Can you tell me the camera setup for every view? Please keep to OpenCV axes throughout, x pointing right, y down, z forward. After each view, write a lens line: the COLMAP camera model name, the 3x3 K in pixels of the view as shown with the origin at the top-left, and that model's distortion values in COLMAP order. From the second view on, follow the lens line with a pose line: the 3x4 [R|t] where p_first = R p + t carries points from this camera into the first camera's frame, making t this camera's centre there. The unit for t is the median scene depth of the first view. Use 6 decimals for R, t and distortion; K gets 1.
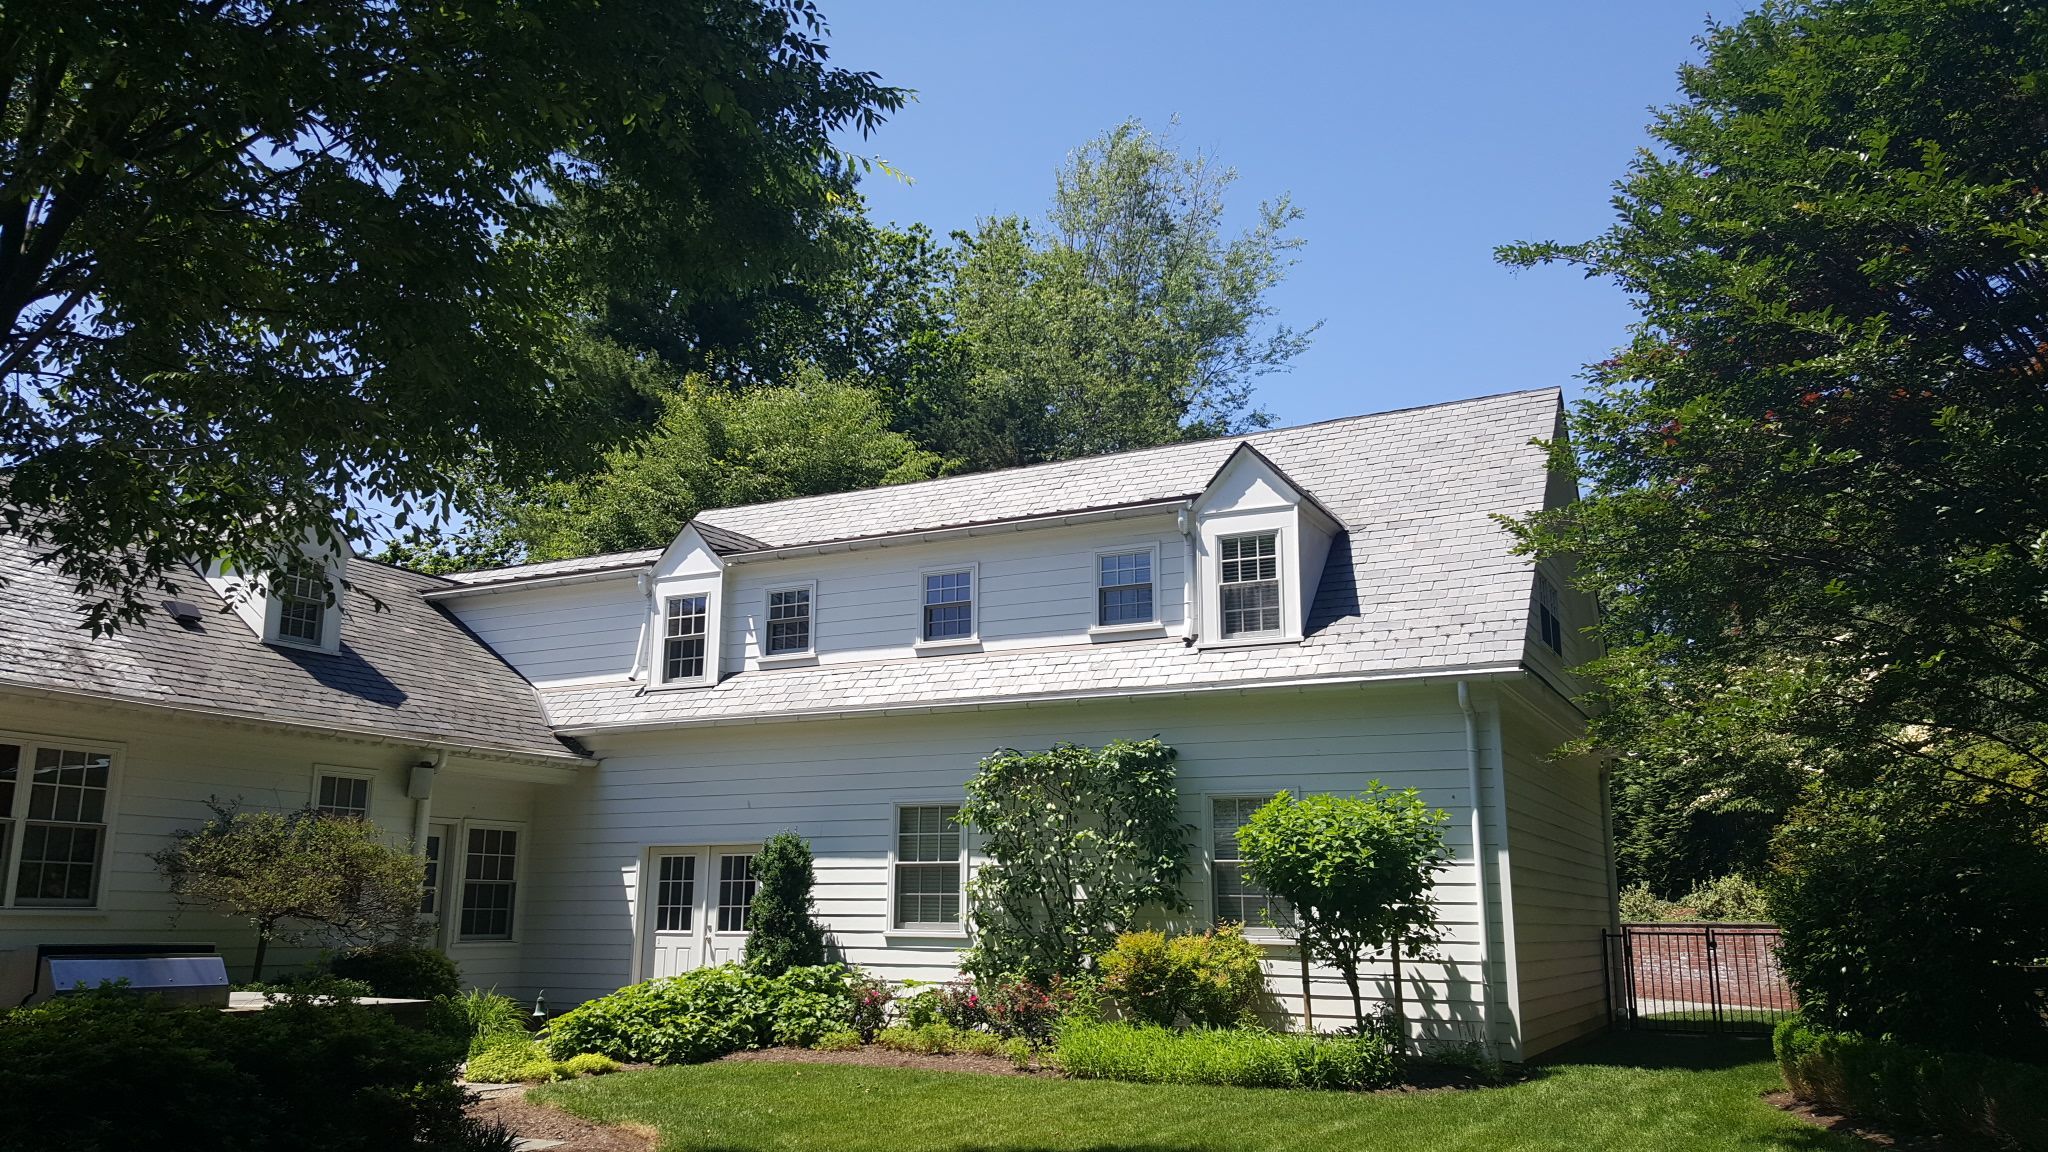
lens RADIAL K [[1534.3, 0, 1025.9], [0, 1534.3, 570.9], [0, 0, 1]] dist [0.012869, -0.001289]
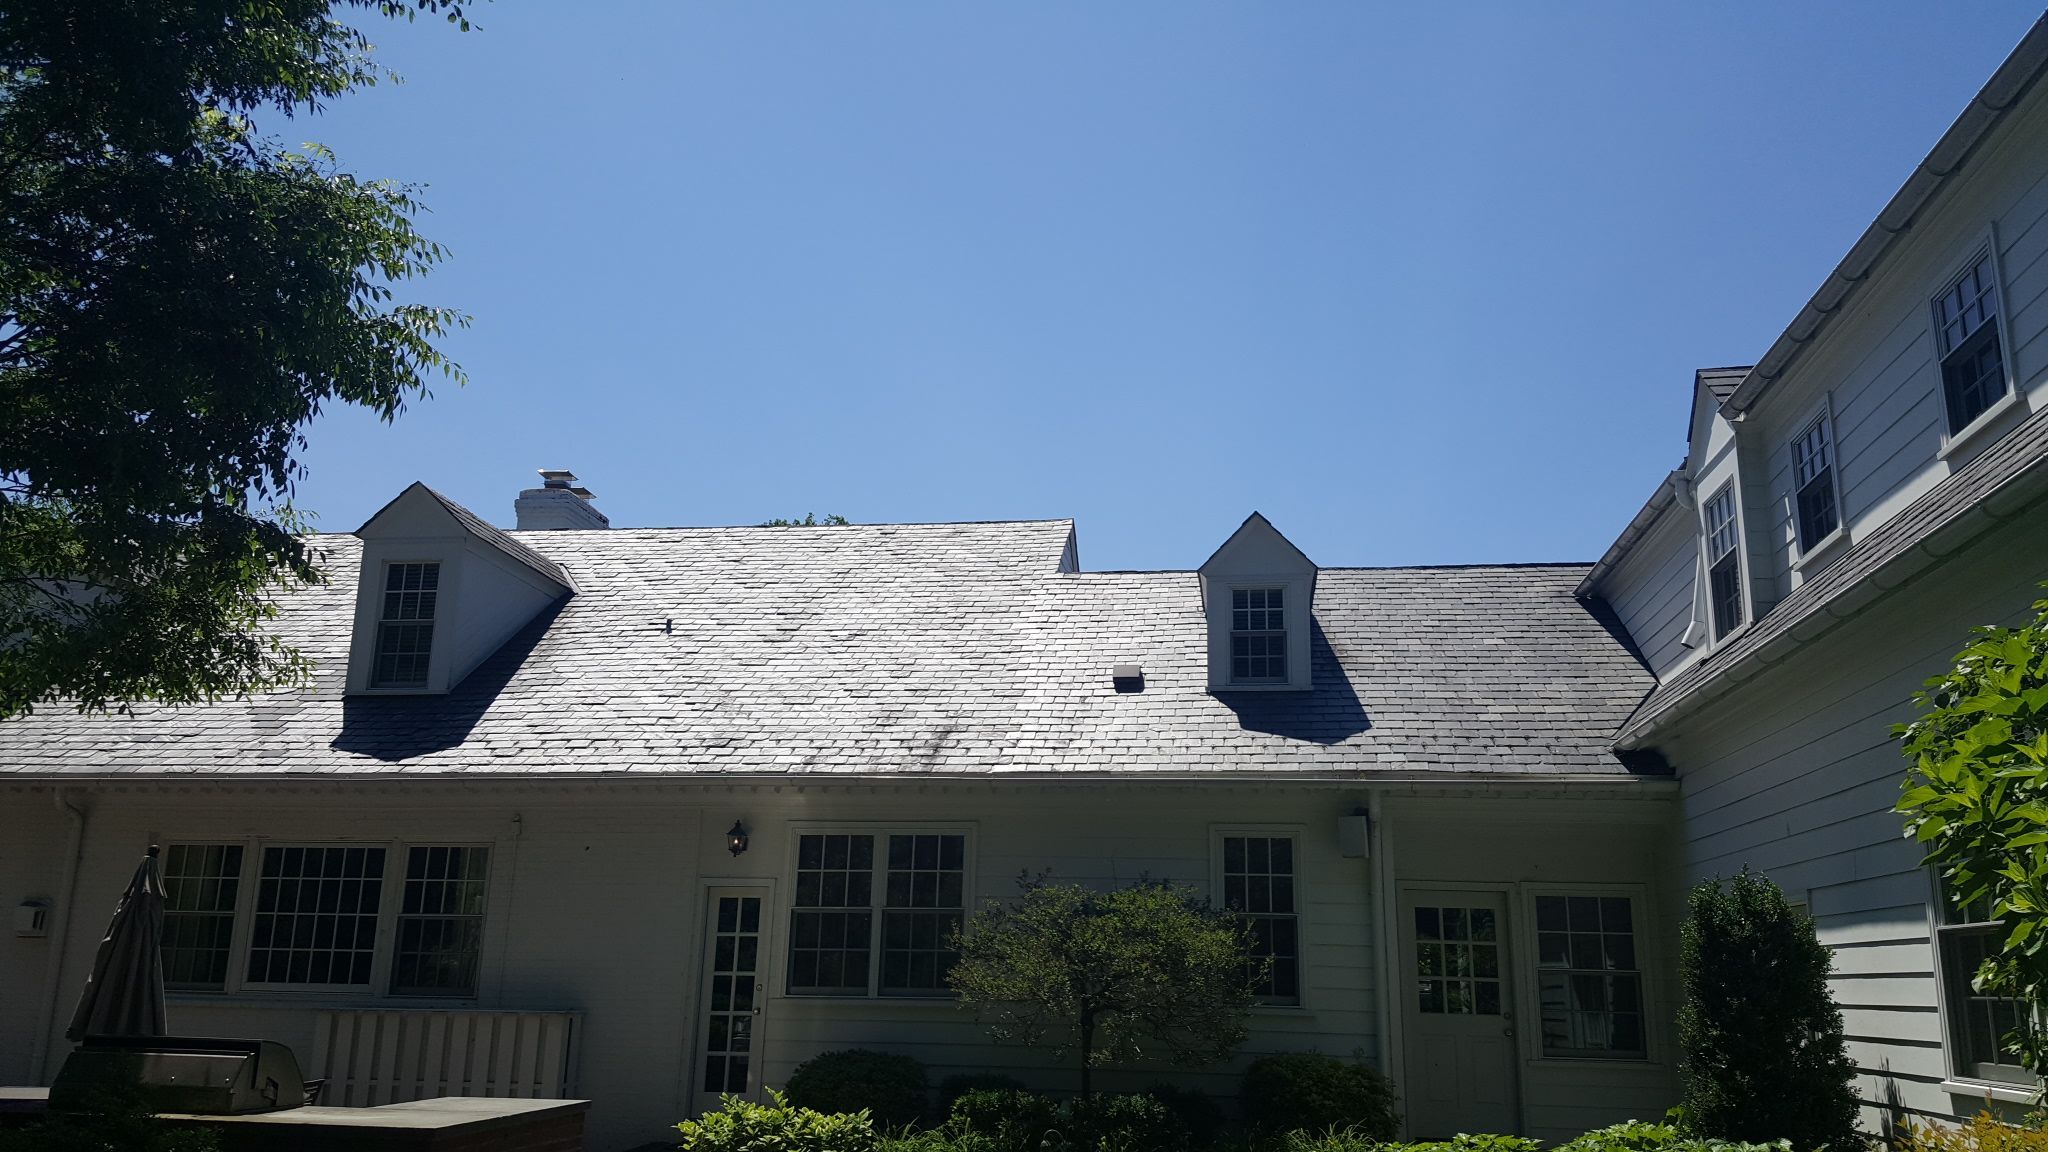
lens RADIAL K [[1534.3, 0, 1022.4], [0, 1534.3, 585.0], [0, 0, 1]] dist [0.012869, -0.001289]
pose [[0.310867, -0.238217, -0.920116, 0.255904], [0.185826, 0.964632, -0.186960, 0.122040], [0.932111, -0.112862, 0.344139, 0.577297]]
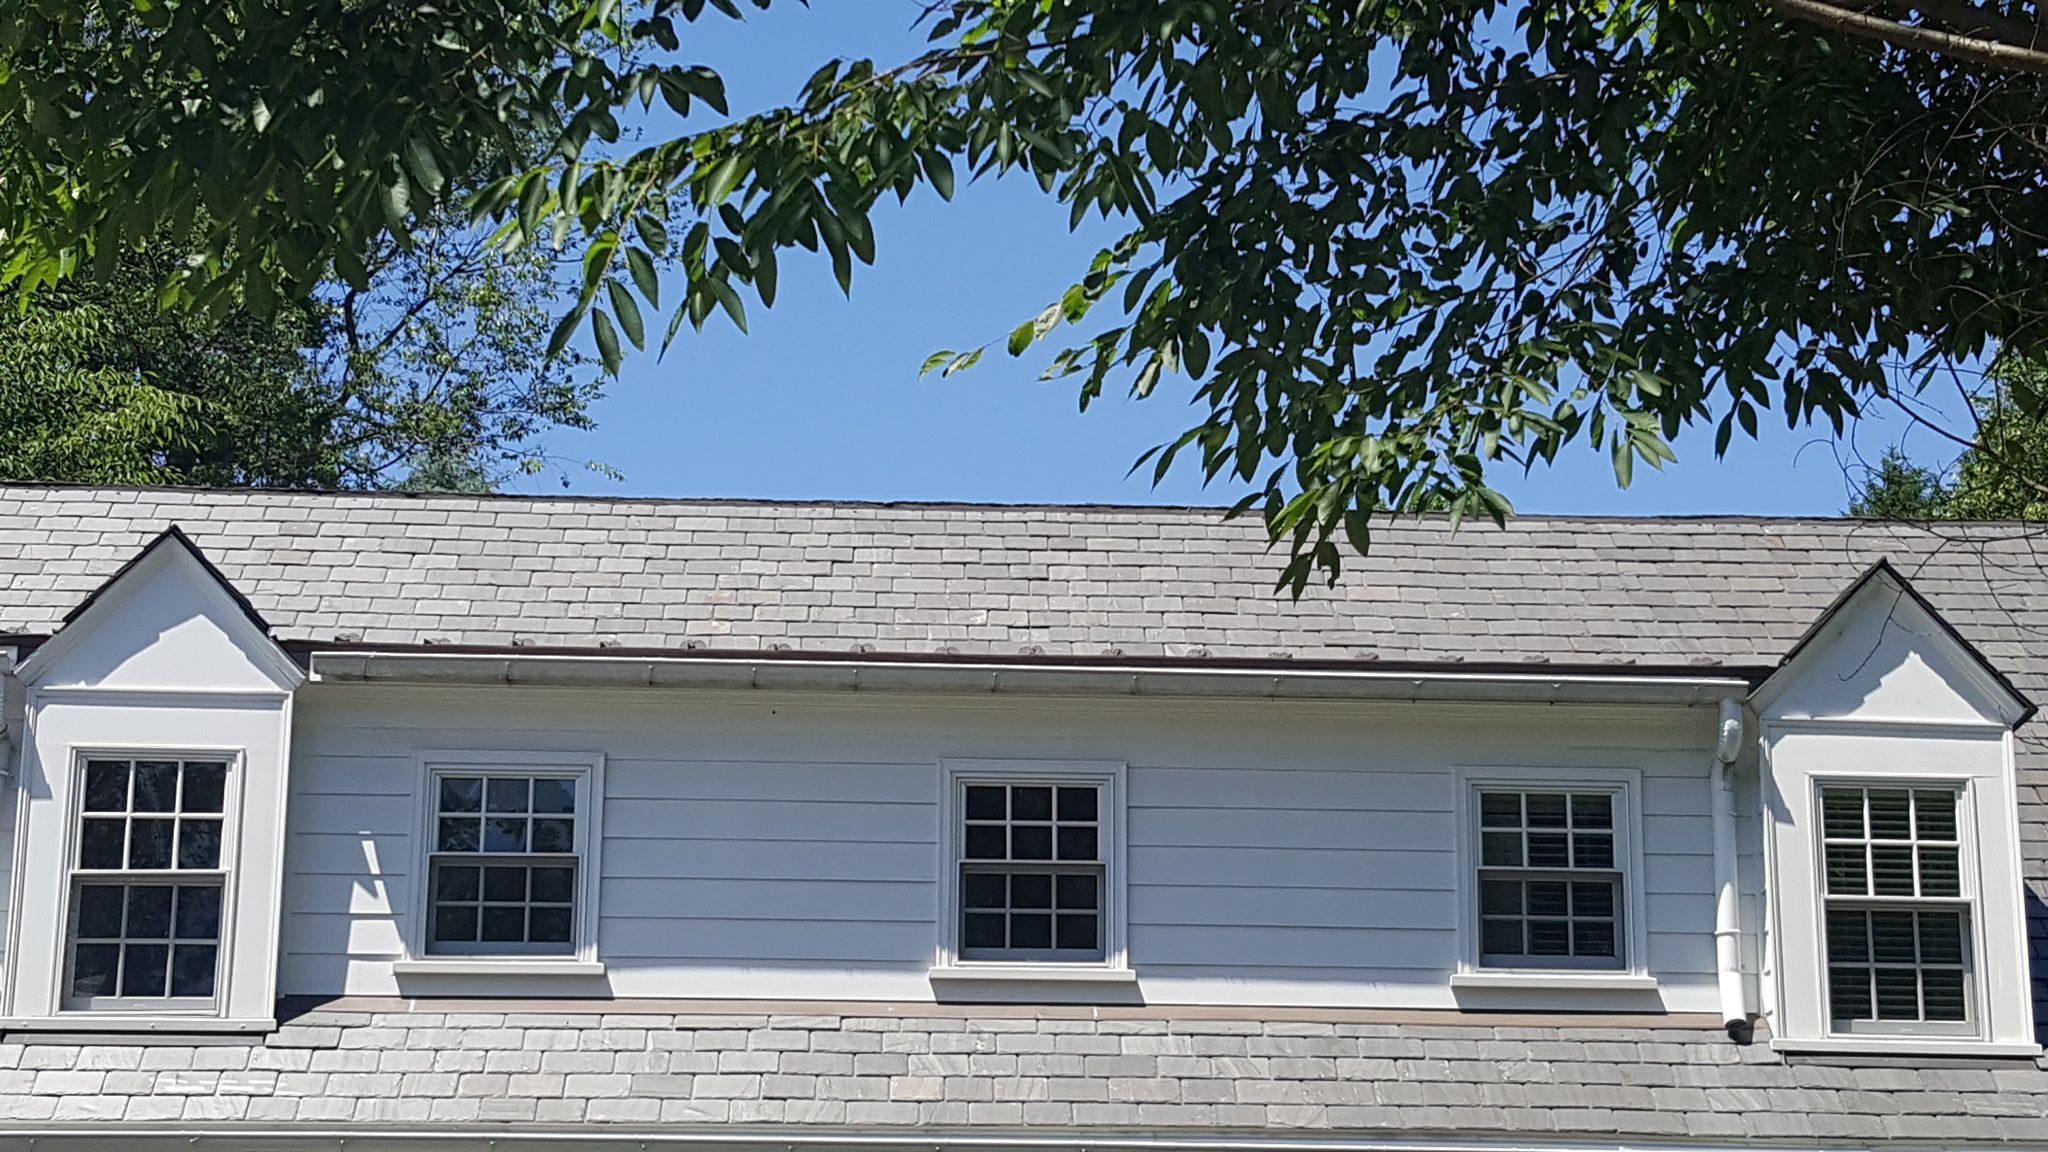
lens RADIAL K [[3631.0, 0, 1024.9], [0, 3631.0, 575.9], [0, 0, 1]] dist [0.080405, 0.000000]
pose [[0.861762, 0.150384, 0.484511, -0.479274], [-0.108630, 0.987602, -0.113322, 0.051173], [-0.495546, 0.045024, 0.867414, 0.234070]]
